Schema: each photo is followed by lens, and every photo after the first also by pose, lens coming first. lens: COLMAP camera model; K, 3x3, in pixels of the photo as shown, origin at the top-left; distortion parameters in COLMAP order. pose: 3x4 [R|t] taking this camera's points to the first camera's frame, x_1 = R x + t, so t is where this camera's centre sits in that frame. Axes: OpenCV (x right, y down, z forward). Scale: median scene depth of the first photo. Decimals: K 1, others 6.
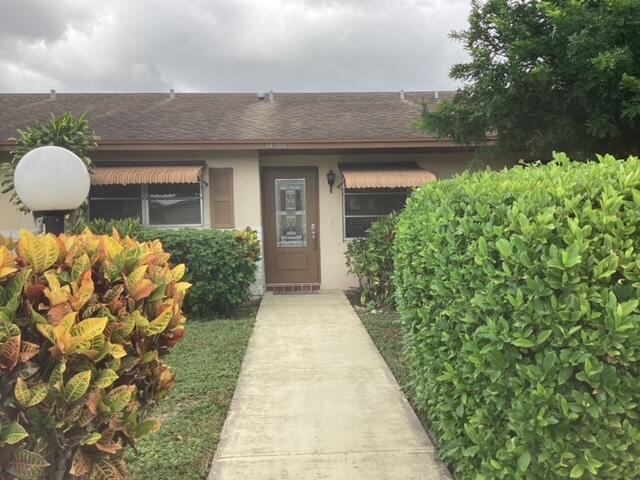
lens RADIAL K [[577.6, 0, 318.3], [0, 577.6, 241.0], [0, 0, 1]] dist [-0.008965, 0.000515]
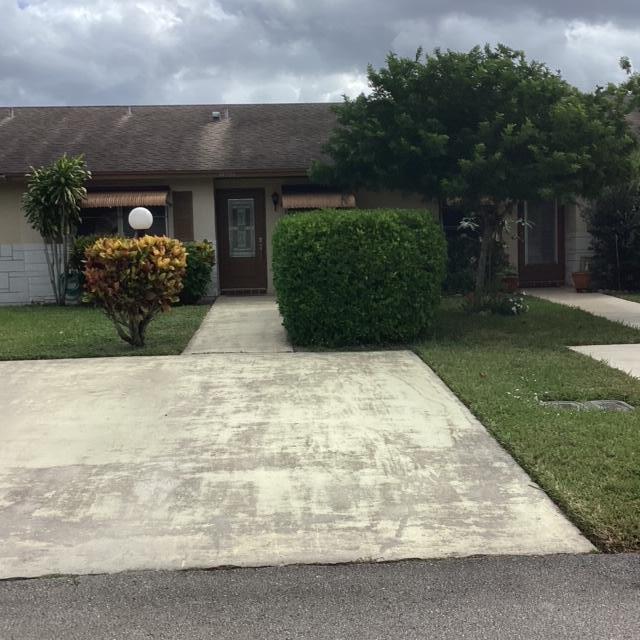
lens RADIAL K [[1142.2, 0, 320.9], [0, 1142.2, 319.2], [0, 0, 1]] dist [0.009834, 0.000000]
pose [[0.999904, -0.001951, -0.013710, 0.153908], [0.002404, 0.999449, 0.033099, 0.062757], [0.013638, -0.033128, 0.999358, -1.398162]]
